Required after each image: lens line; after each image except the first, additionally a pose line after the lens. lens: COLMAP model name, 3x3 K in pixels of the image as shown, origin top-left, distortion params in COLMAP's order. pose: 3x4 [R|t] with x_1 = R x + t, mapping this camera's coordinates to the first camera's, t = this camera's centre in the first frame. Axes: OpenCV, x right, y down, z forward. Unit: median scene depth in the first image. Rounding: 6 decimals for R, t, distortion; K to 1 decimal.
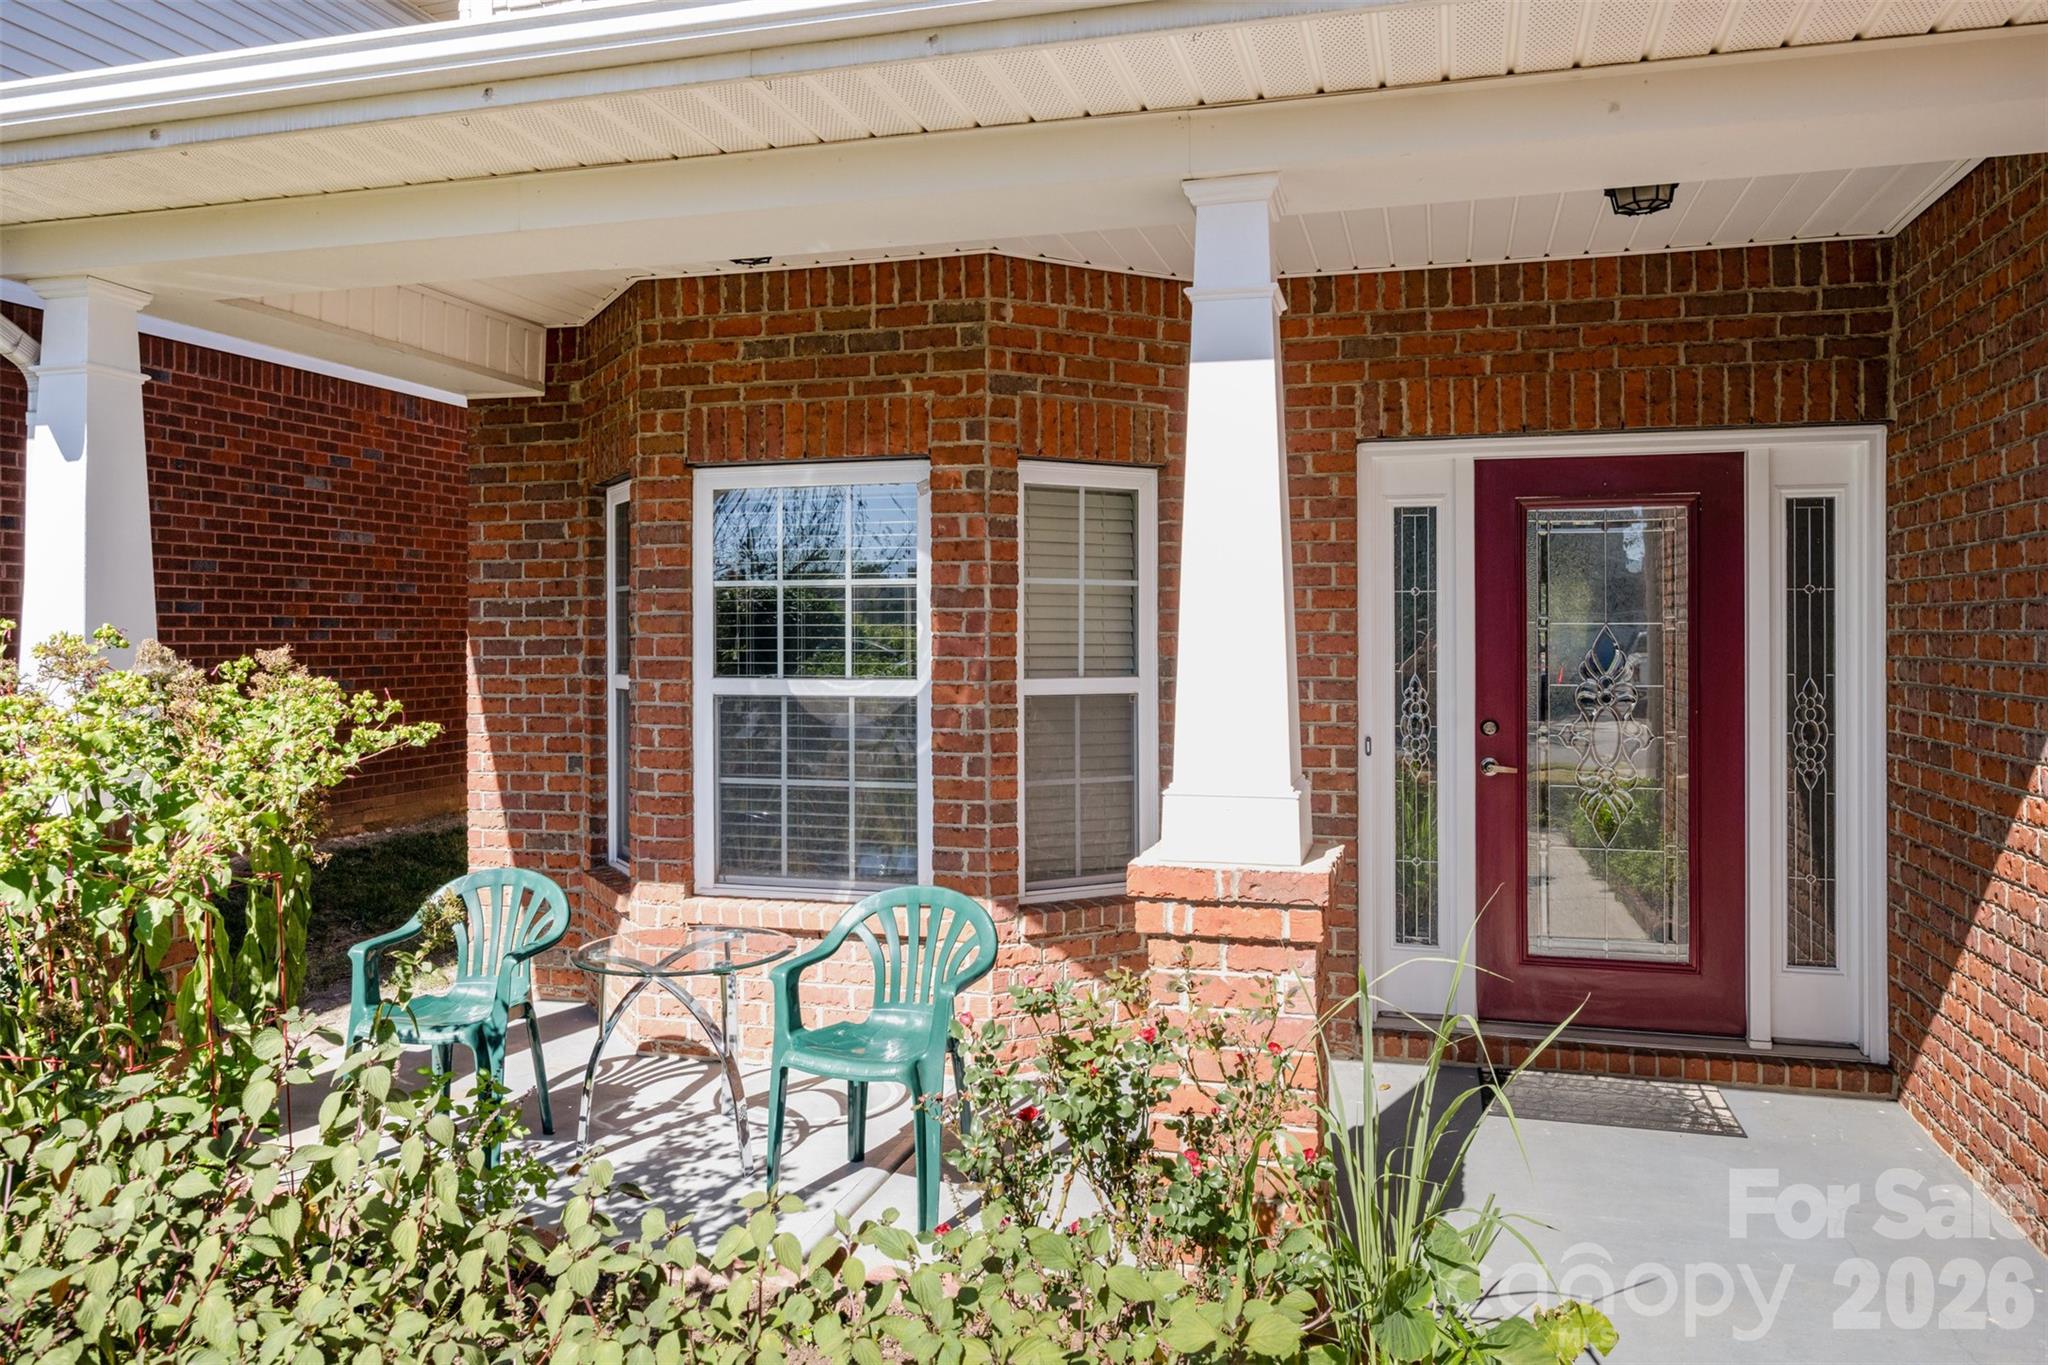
lens RADIAL K [[1498.0, 0, 961.5], [0, 1498.0, 646.2], [0, 0, 1]] dist [0.001809, -0.000140]
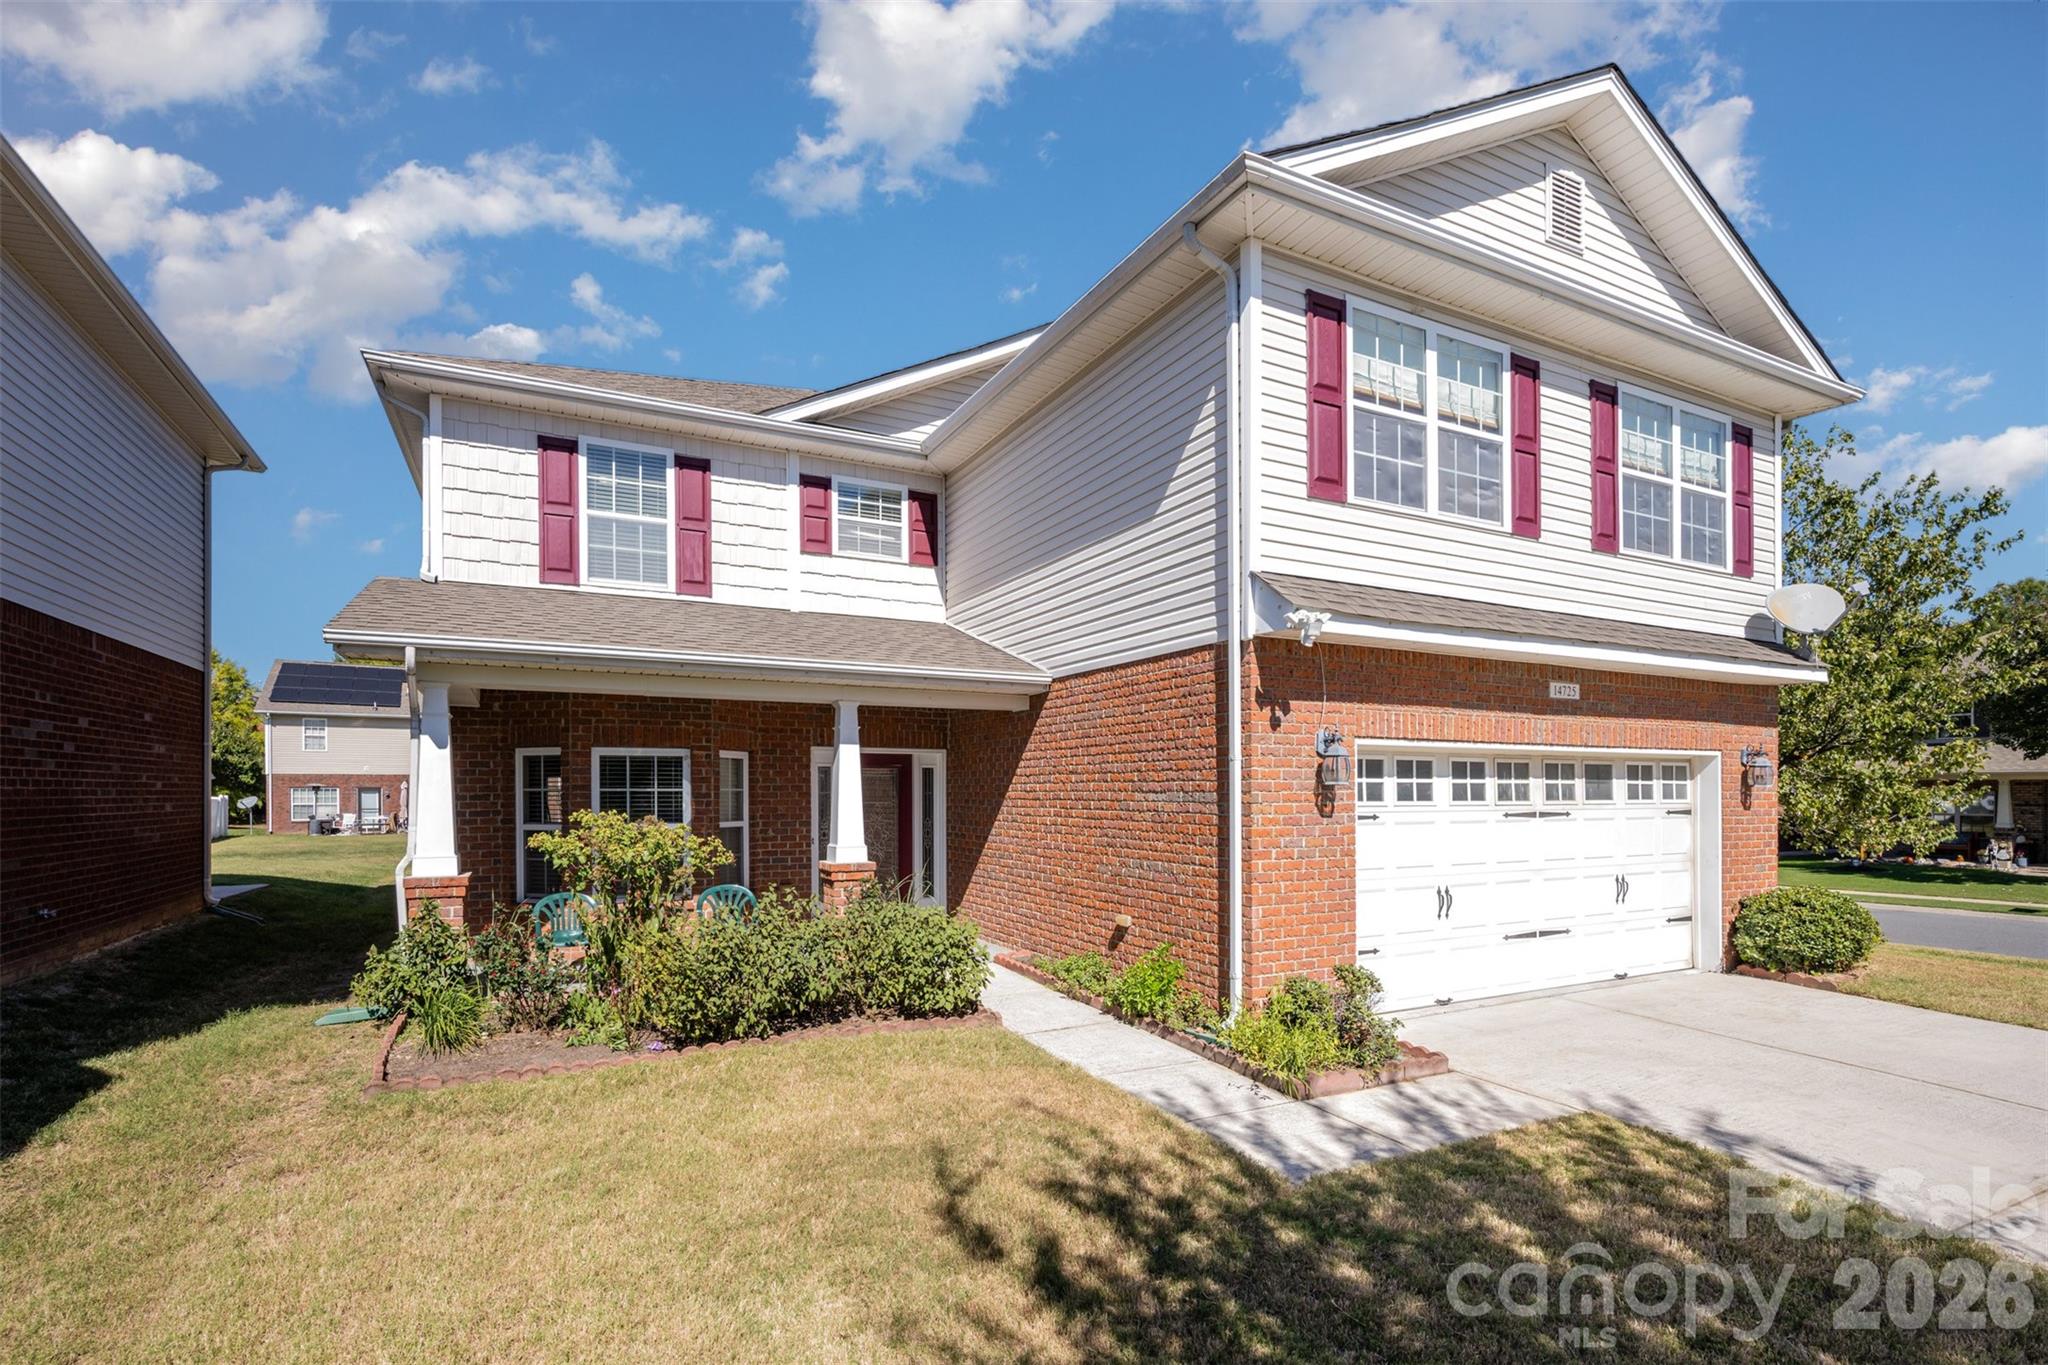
lens RADIAL K [[965.0, 0, 1026.6], [0, 965.0, 802.6], [0, 0, 1]] dist [0.001566, 0.000616]
pose [[0.727057, -0.006441, 0.686546, -0.820962], [0.005551, 0.999978, 0.003503, -0.020440], [-0.686554, 0.001264, 0.727078, -0.818197]]
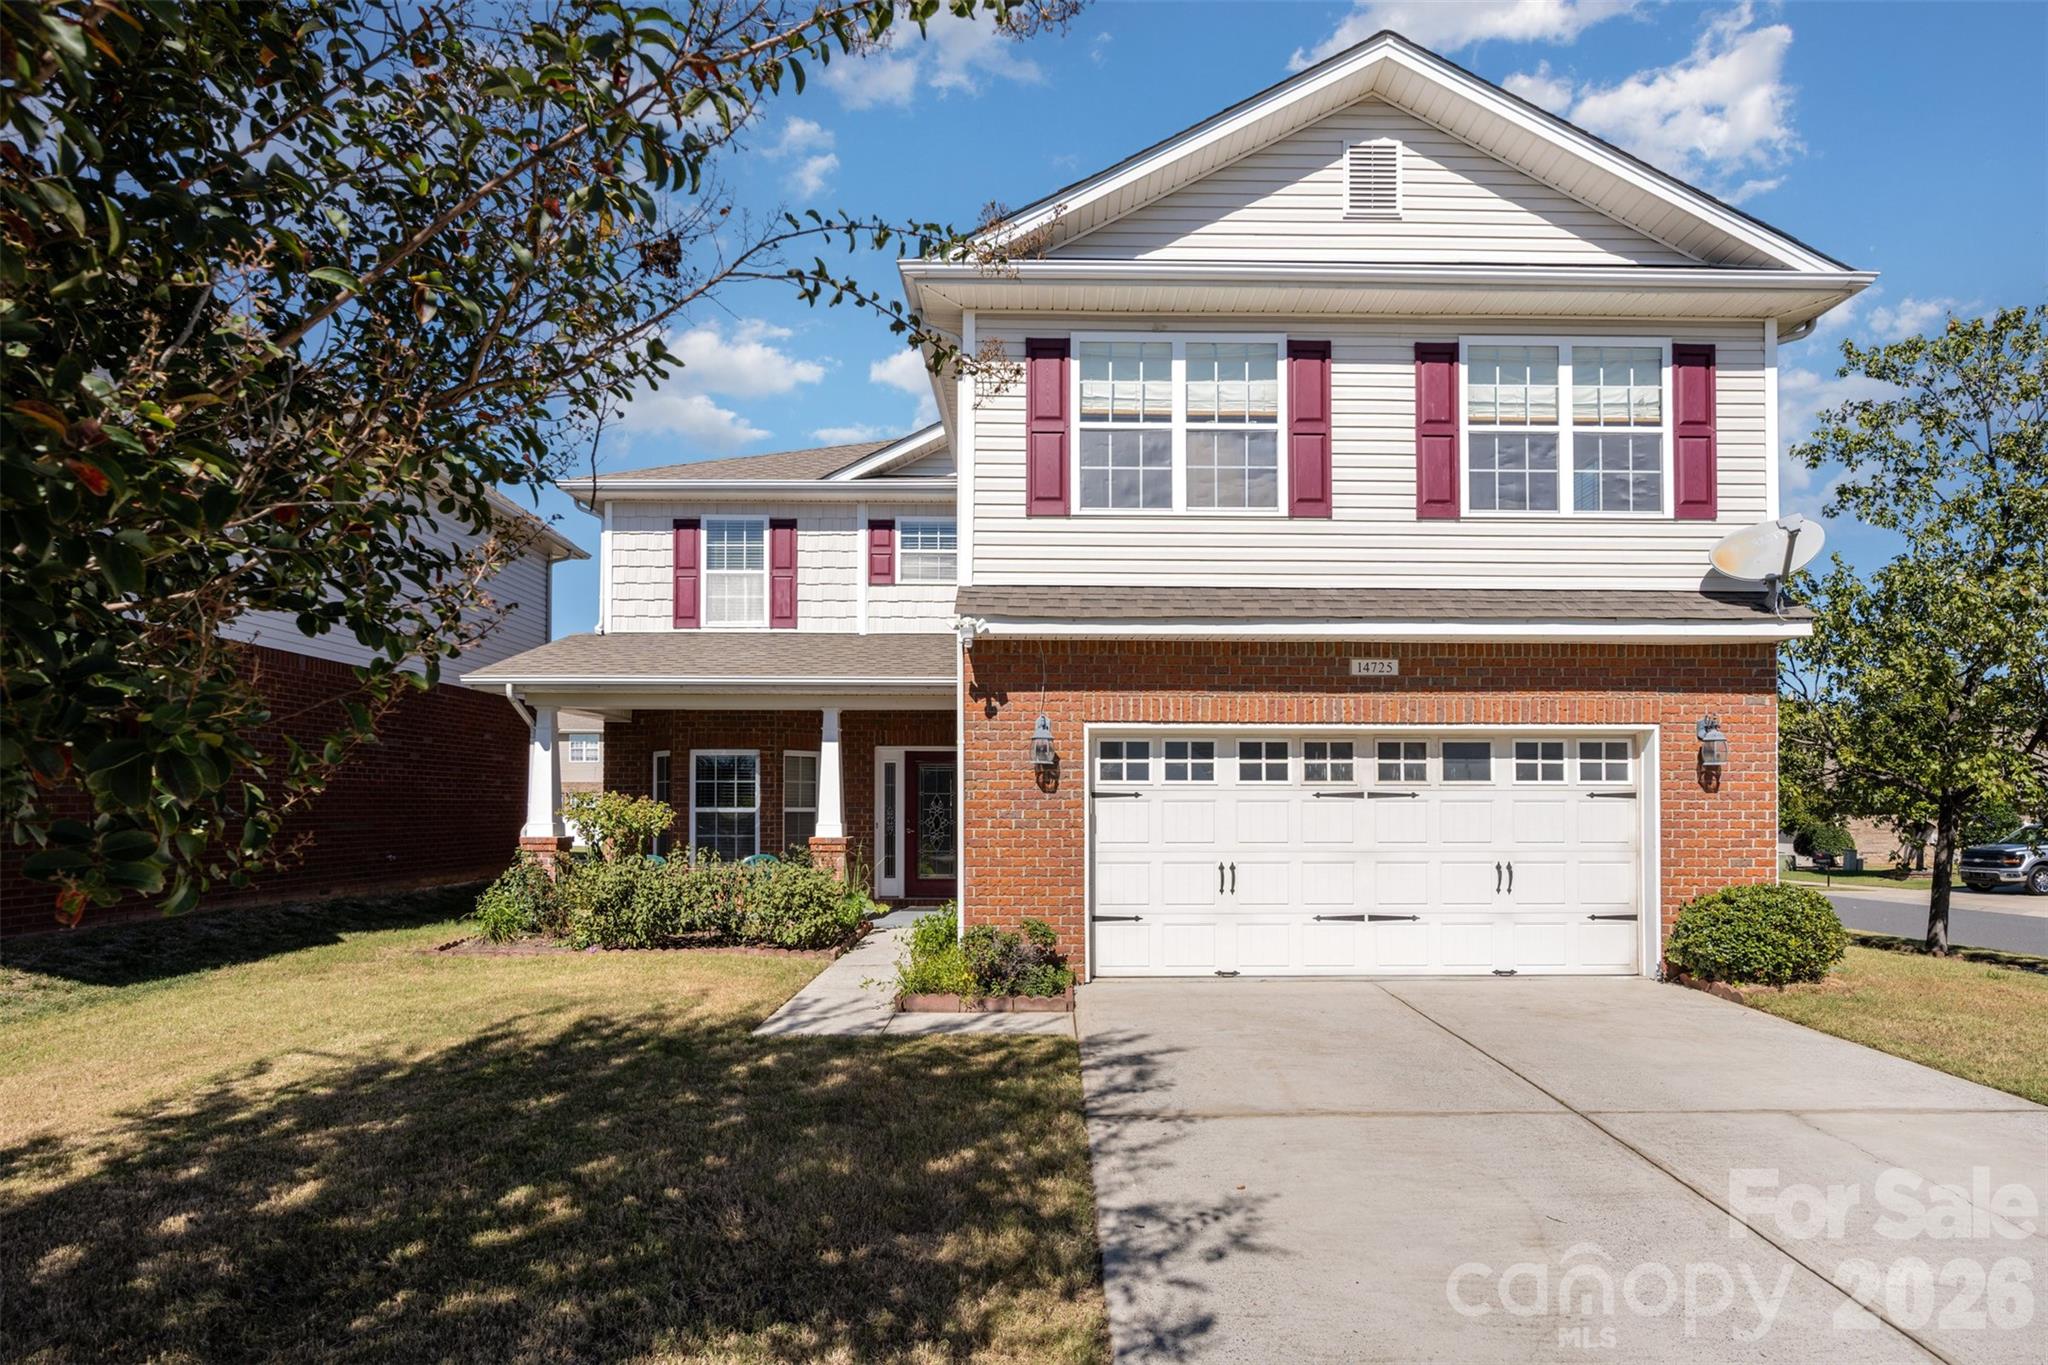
lens RADIAL K [[1041.4, 0, 1030.0], [0, 1041.4, 801.9], [0, 0, 1]] dist [0.001917, -0.000478]
pose [[0.955584, 0.002783, 0.294706, -0.138686], [0.000648, 0.999933, -0.011542, 0.038234], [-0.294718, 0.011220, 0.955518, -1.664109]]
